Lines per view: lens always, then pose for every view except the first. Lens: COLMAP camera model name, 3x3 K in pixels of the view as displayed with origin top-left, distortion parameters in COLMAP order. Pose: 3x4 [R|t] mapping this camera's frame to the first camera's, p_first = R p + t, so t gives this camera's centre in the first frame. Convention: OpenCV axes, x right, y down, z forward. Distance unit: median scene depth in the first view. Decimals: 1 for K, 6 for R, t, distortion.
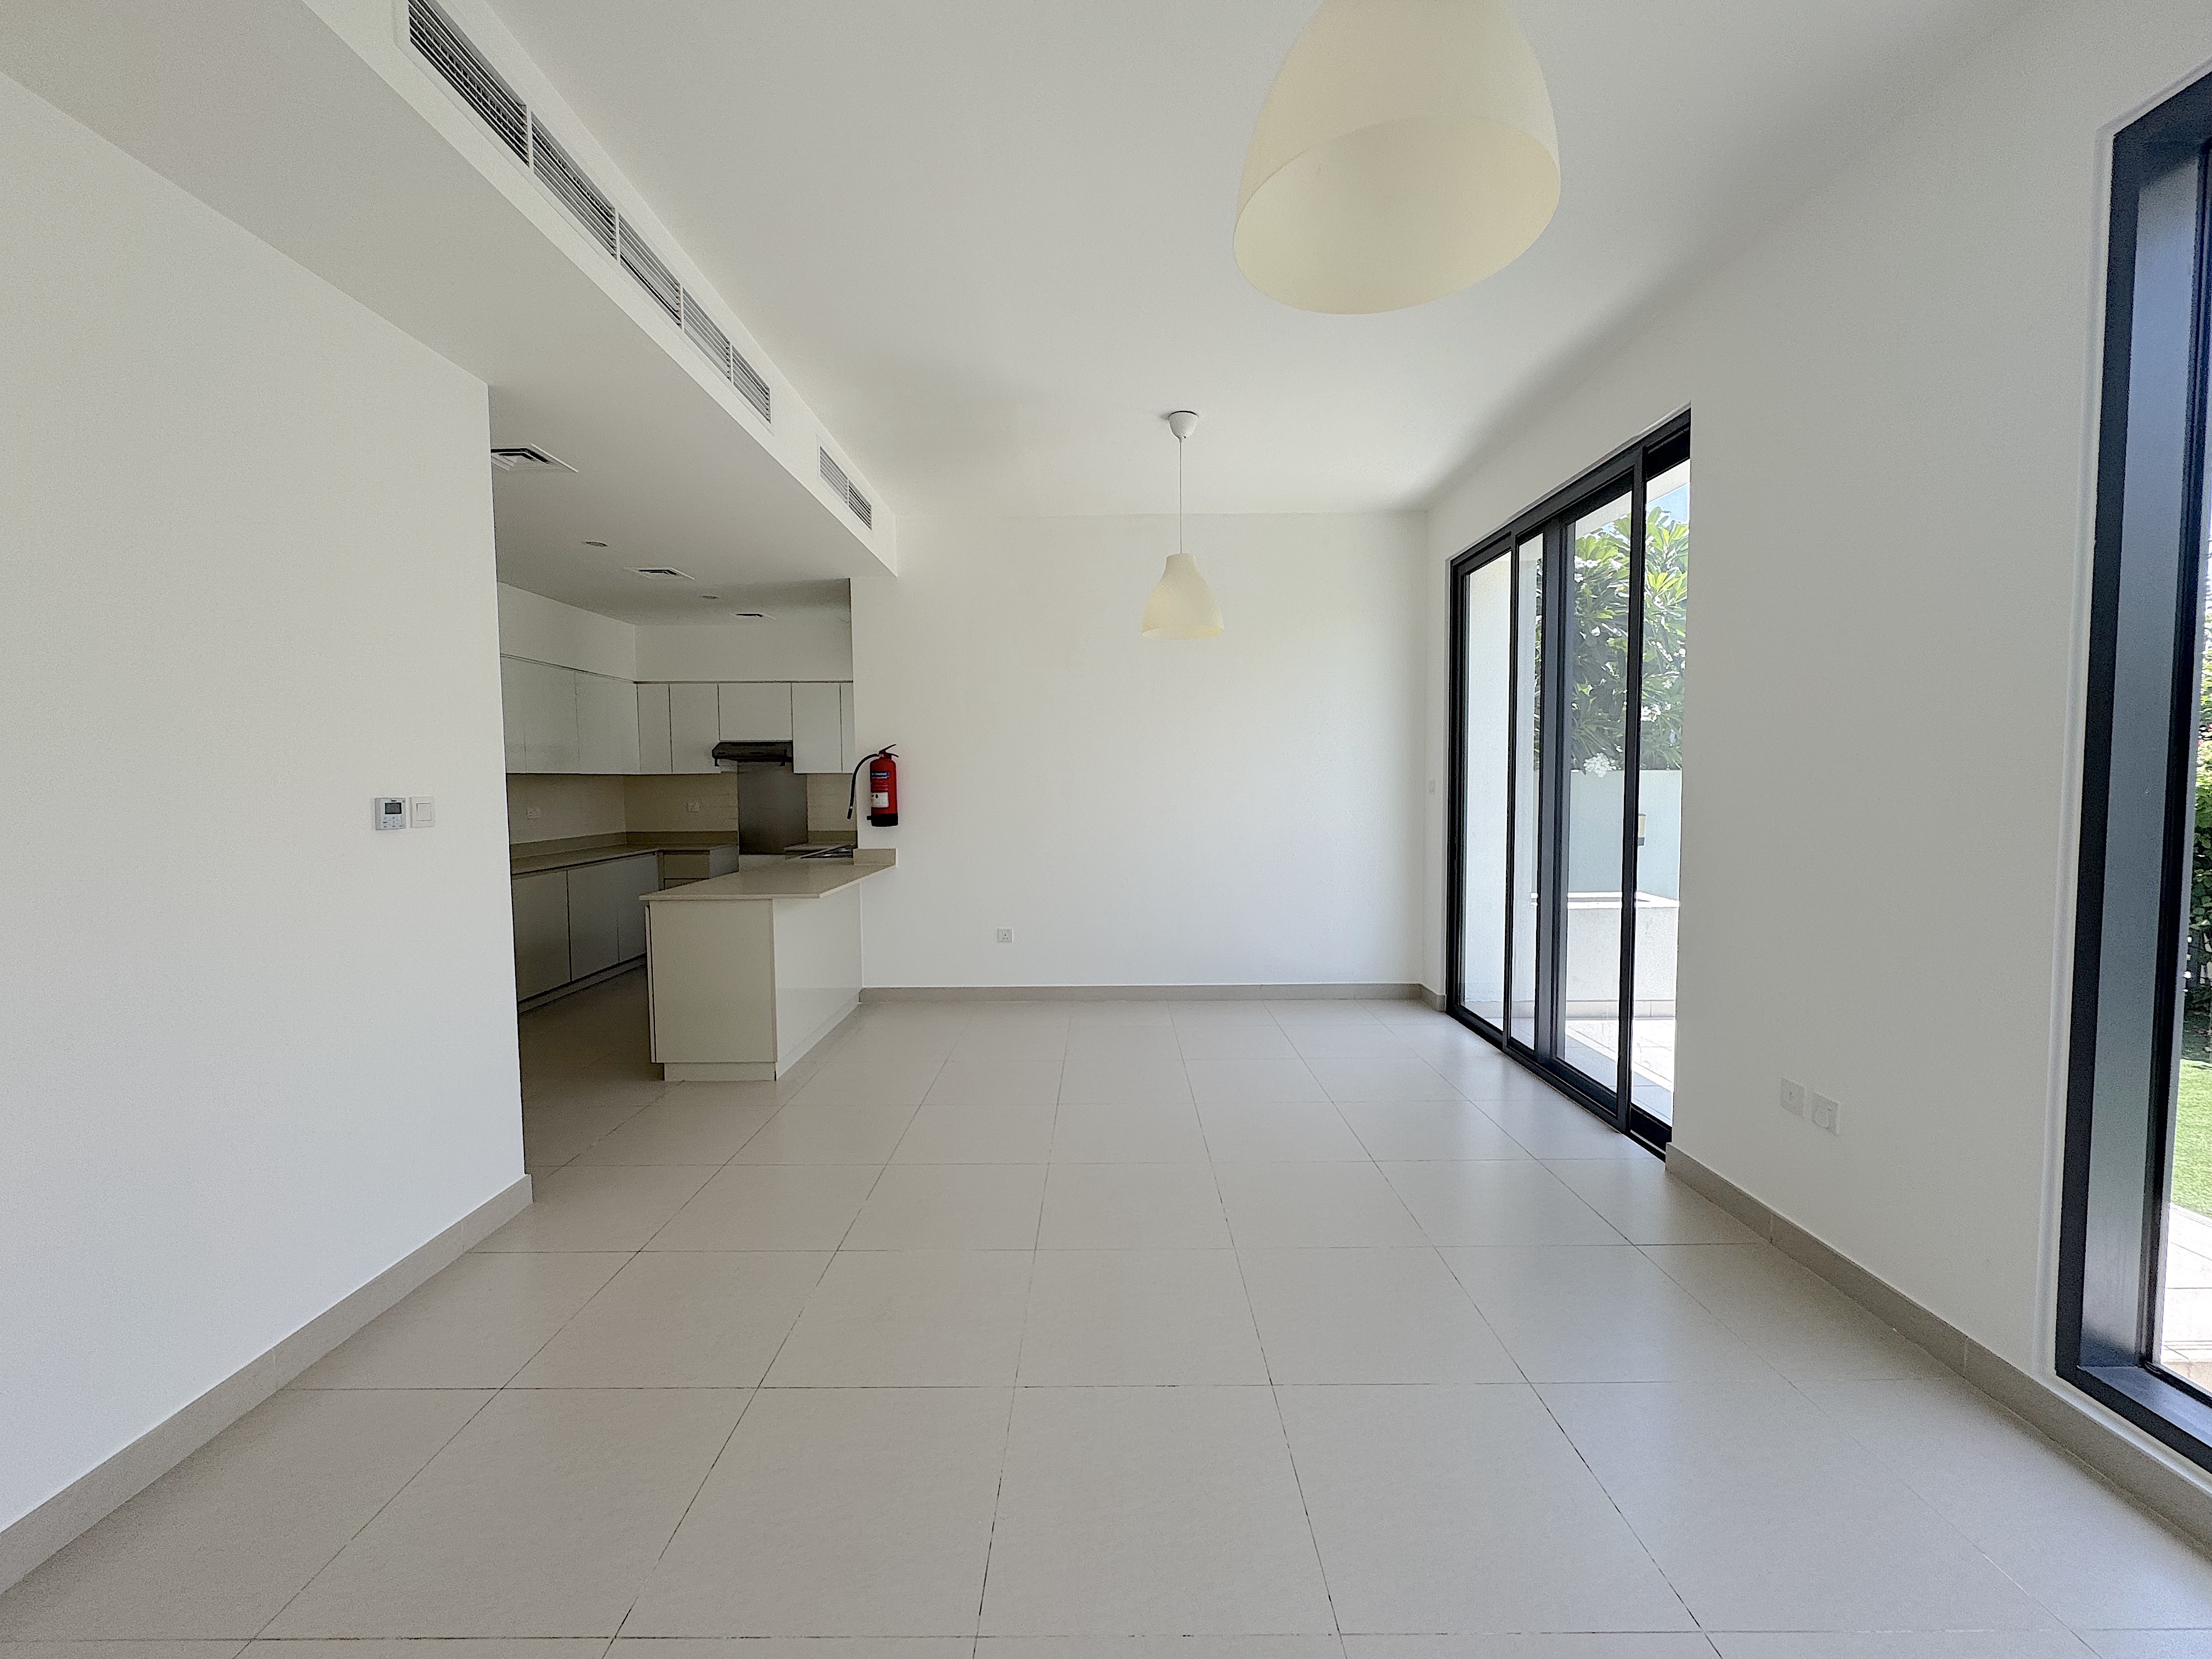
lens RADIAL K [[881.6, 0, 1104.3], [0, 881.6, 830.8], [0, 0, 1]] dist [-0.001854, -0.000129]
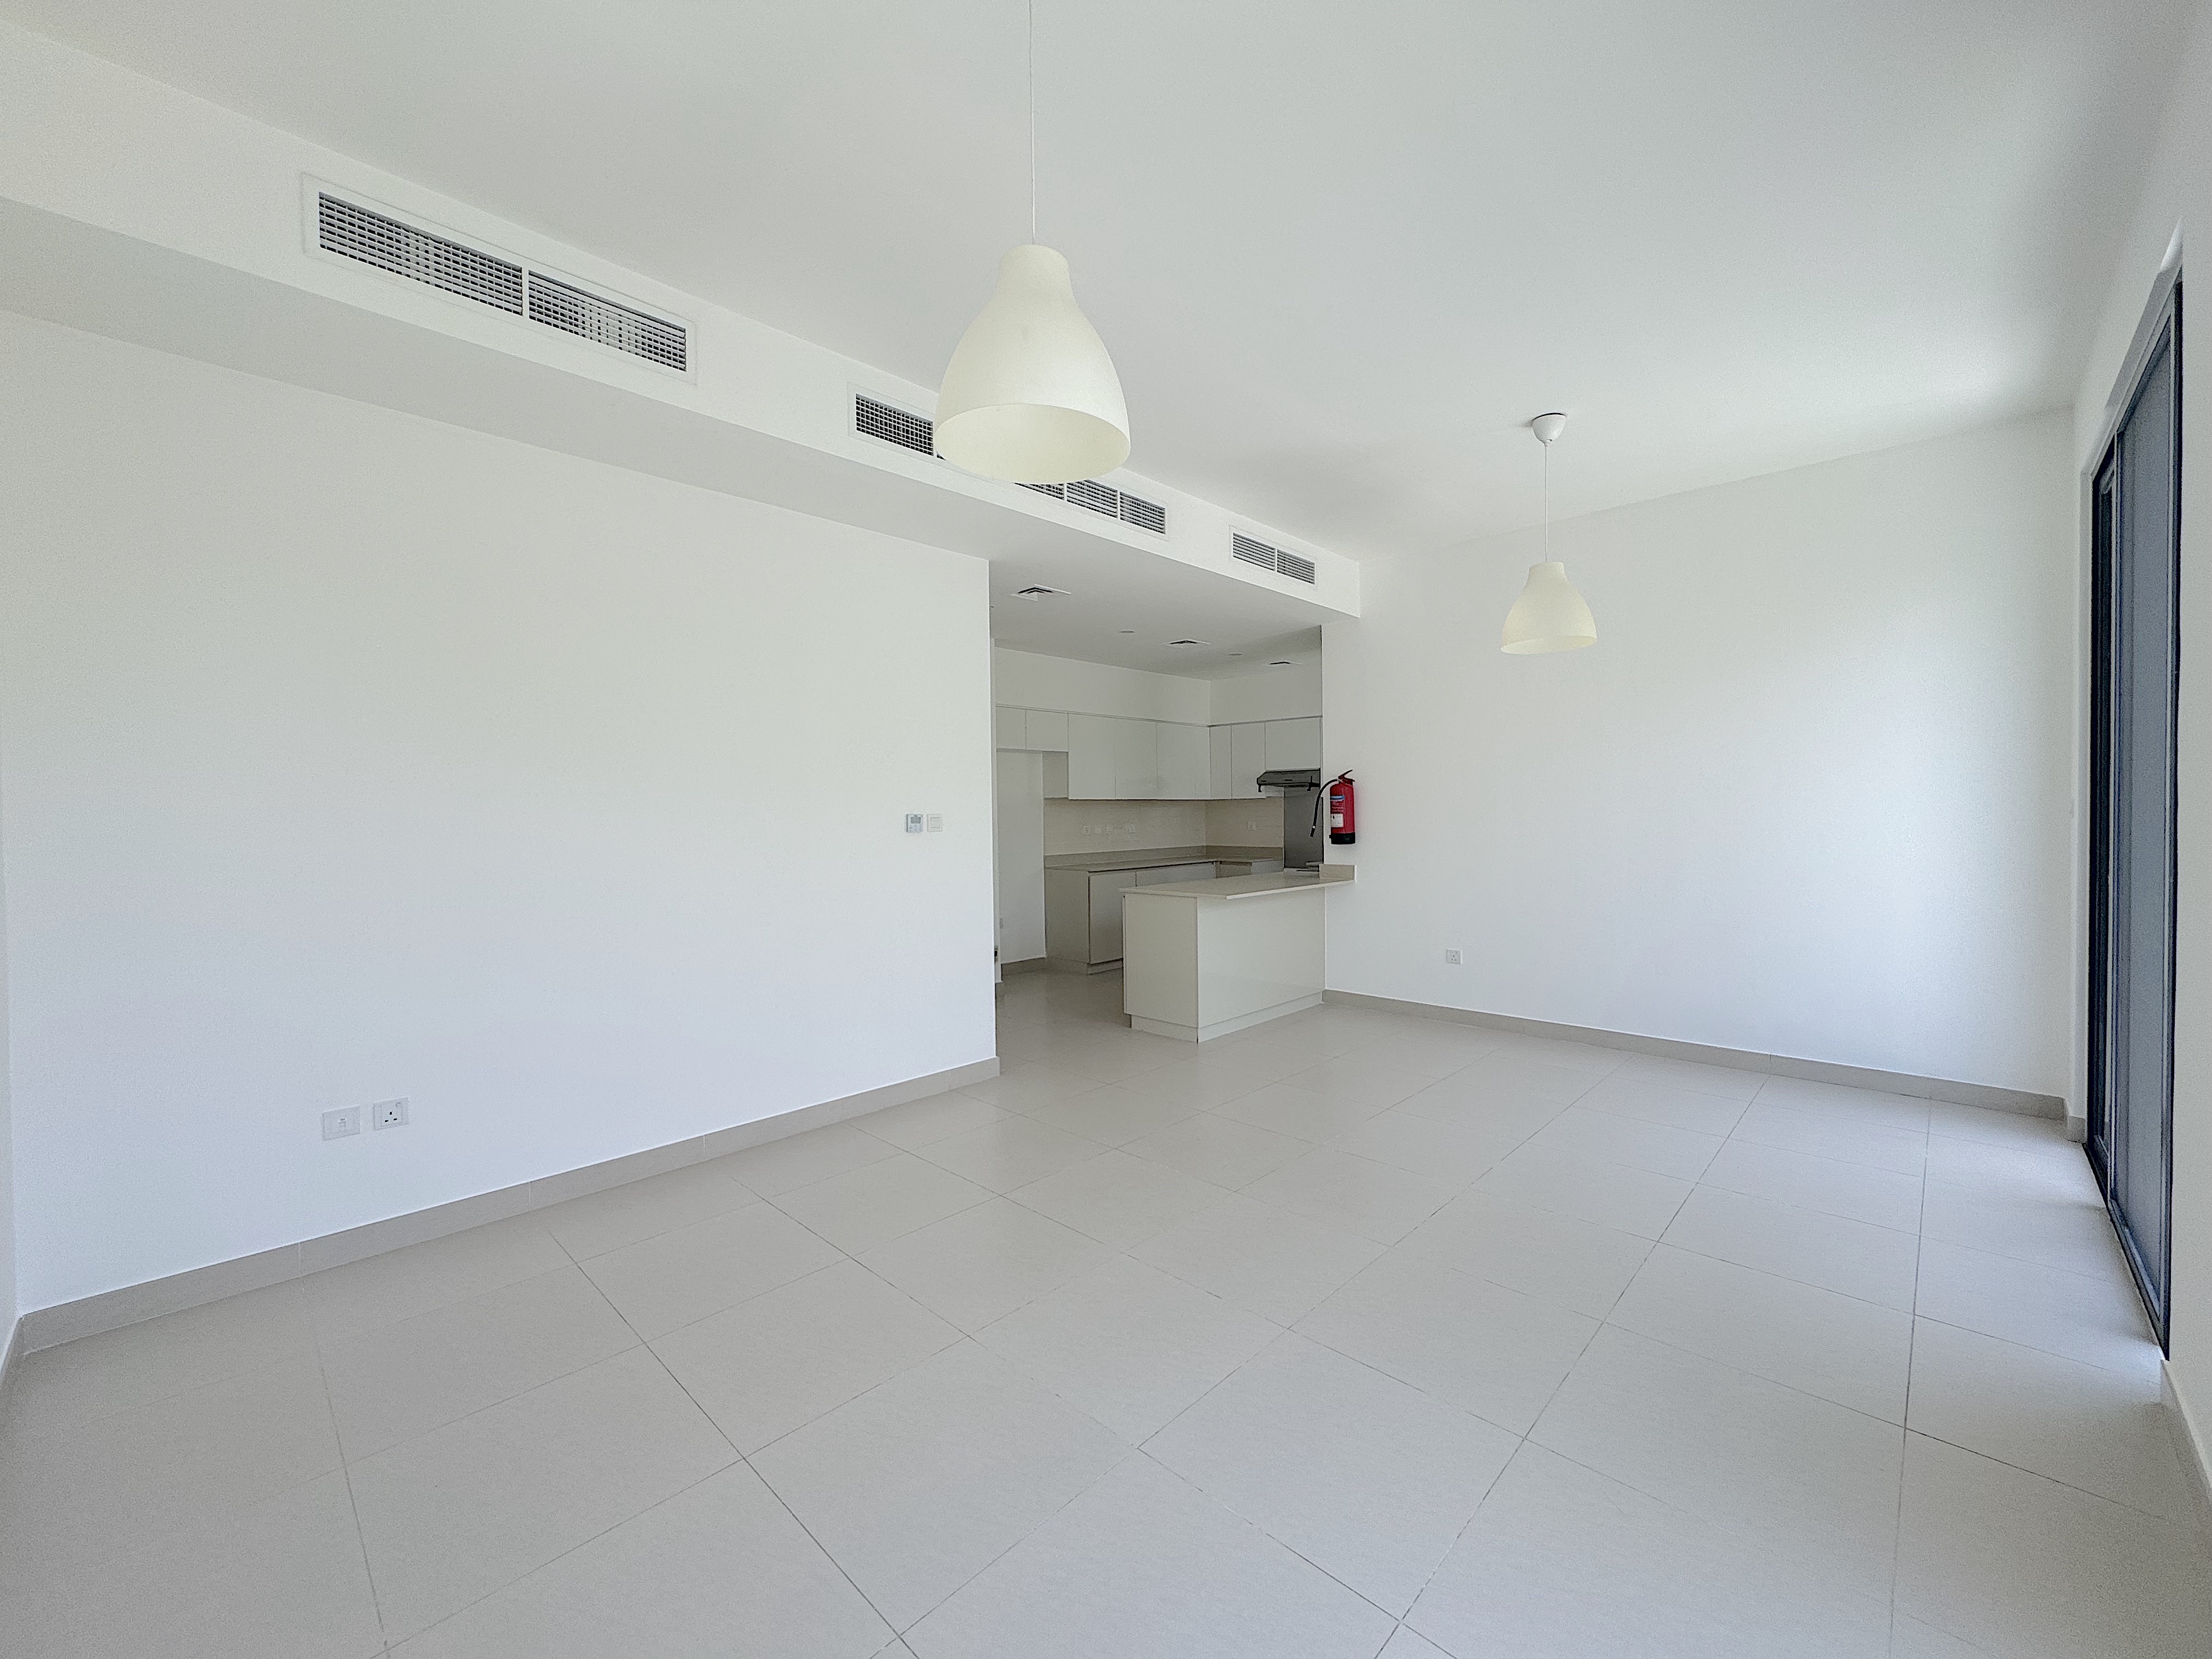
lens RADIAL K [[881.6, 0, 1105.1], [0, 881.6, 830.0], [0, 0, 1]] dist [-0.001854, -0.000129]
pose [[0.721381, 0.013436, -0.692408, 0.292855], [-0.033458, 0.999320, -0.015466, 0.004015], [0.691729, 0.034323, 0.721341, -0.002991]]
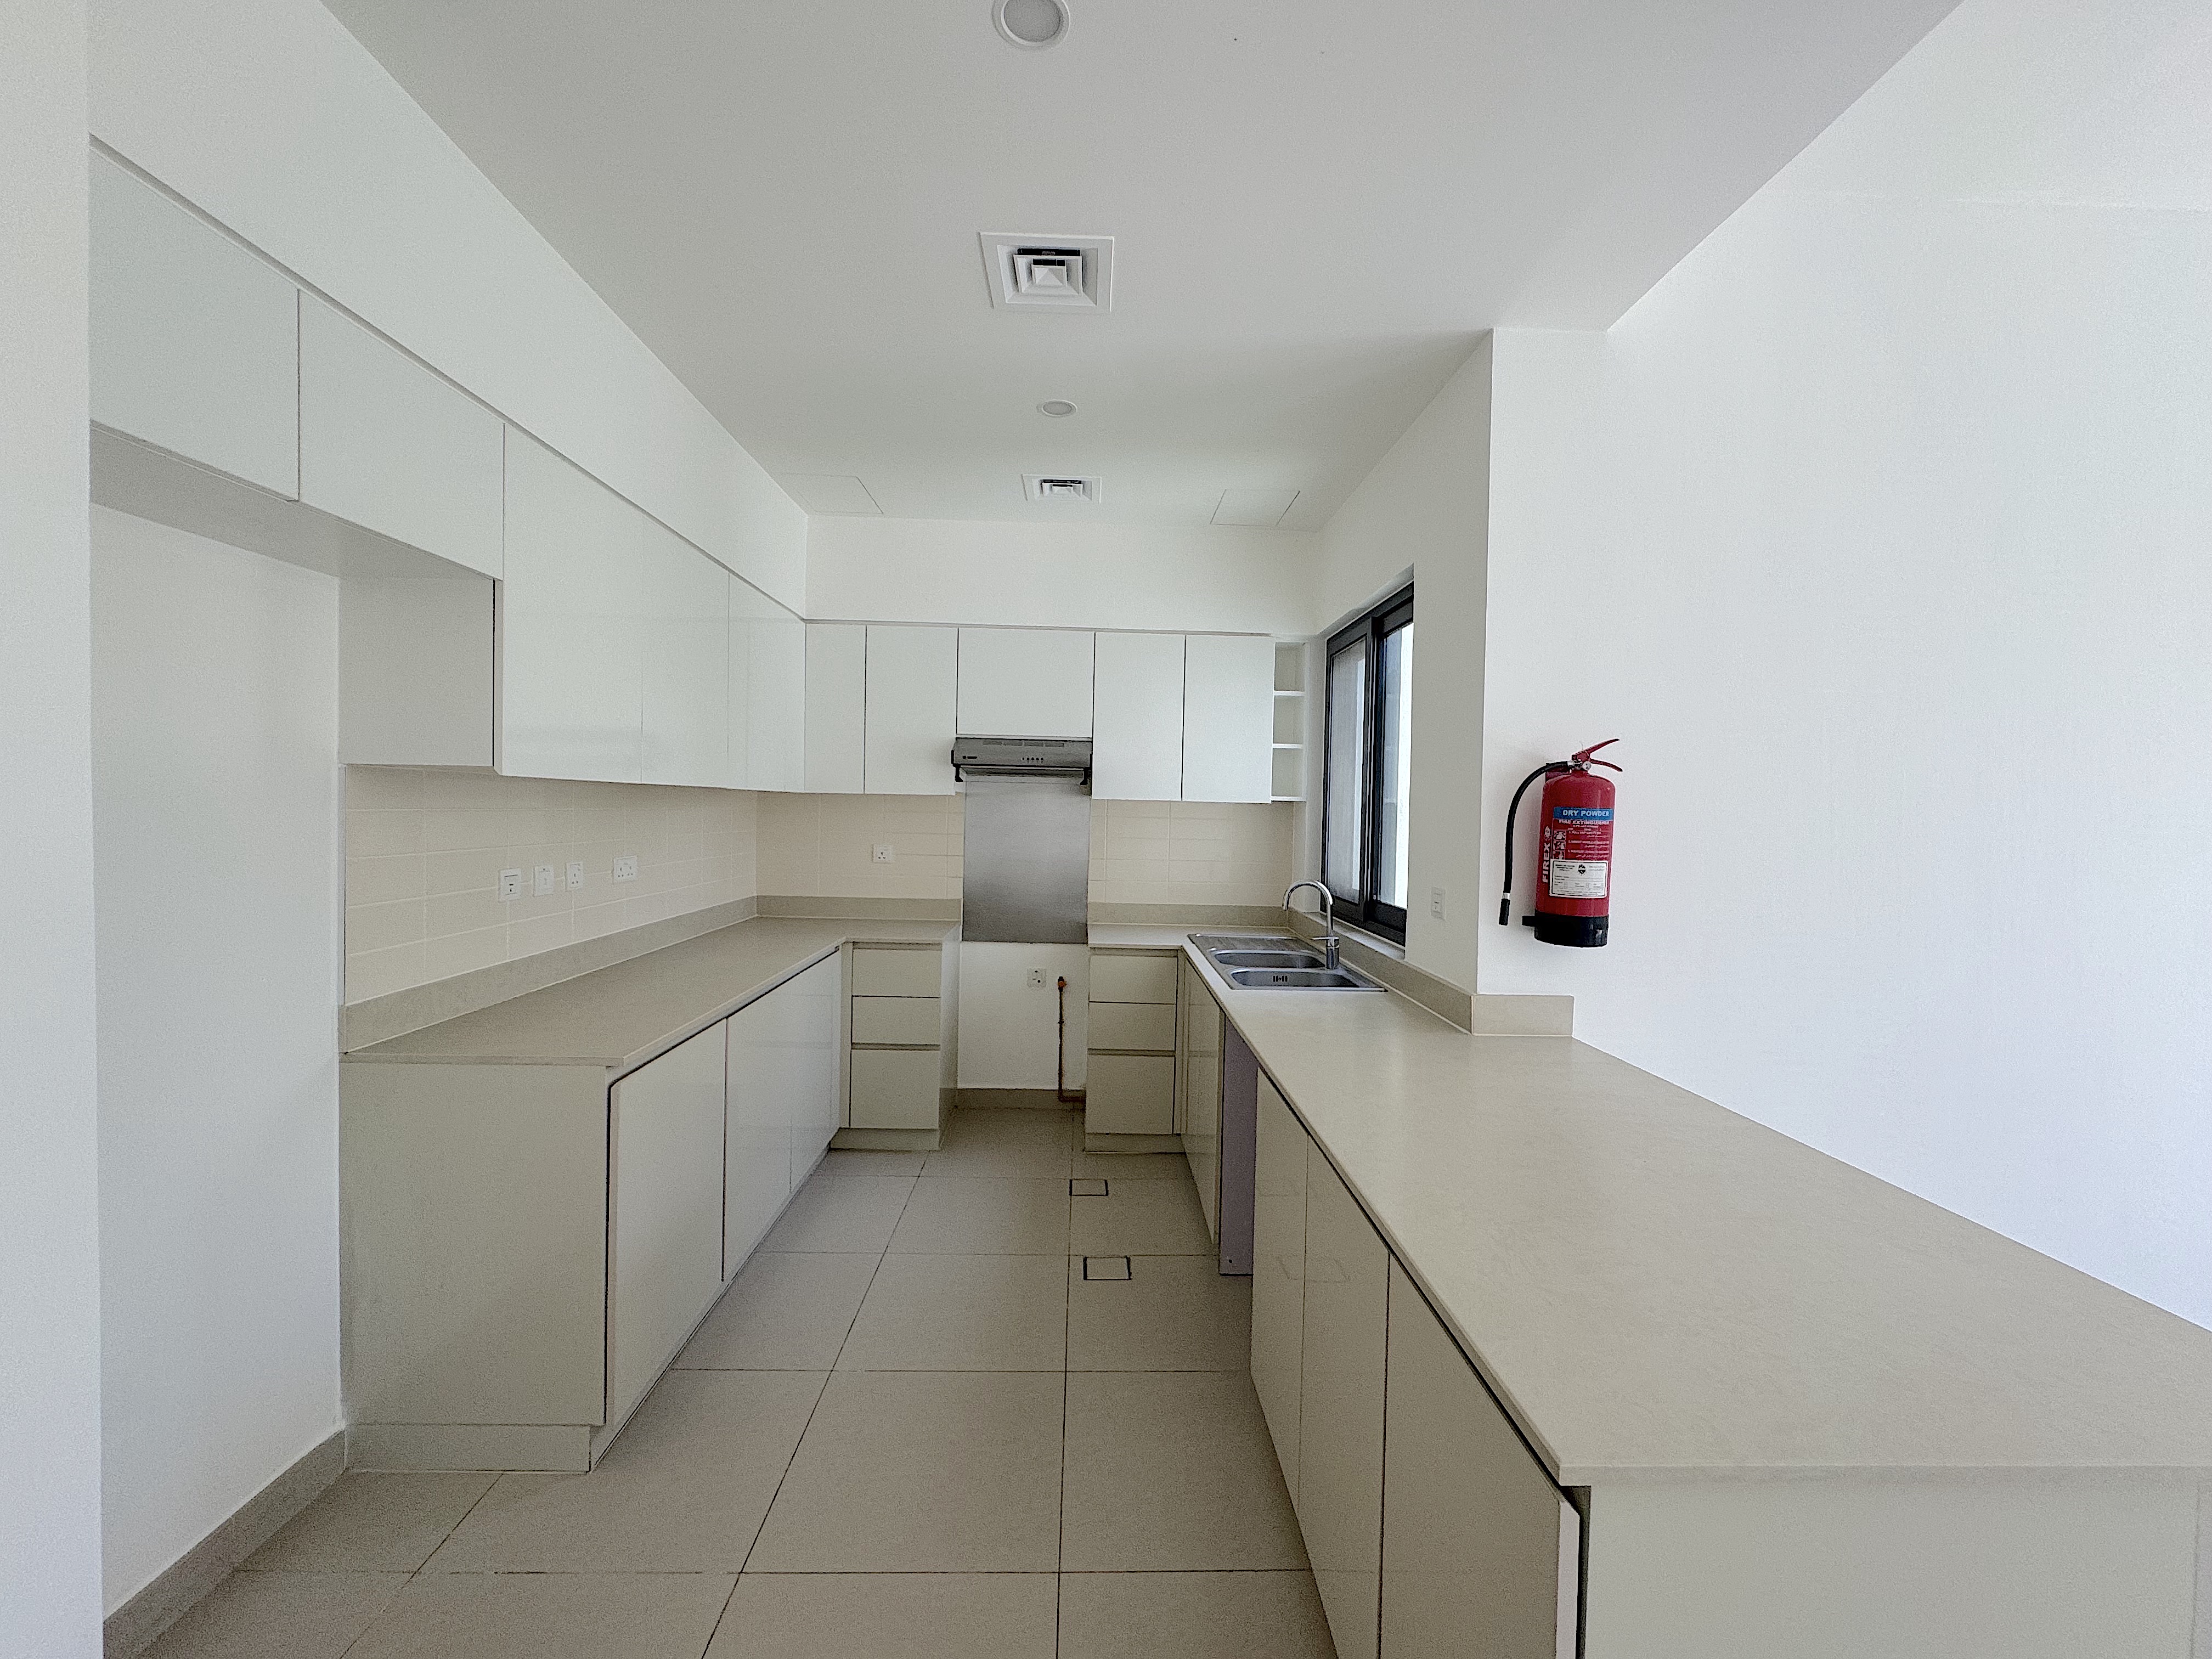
lens RADIAL K [[881.6, 0, 1101.1], [0, 881.6, 828.4], [0, 0, 1]] dist [-0.001854, -0.000129]
pose [[0.999143, 0.027820, 0.030645, -0.463509], [-0.026753, 0.999040, -0.034677, -0.037224], [-0.031580, 0.033827, 0.998929, 0.591526]]
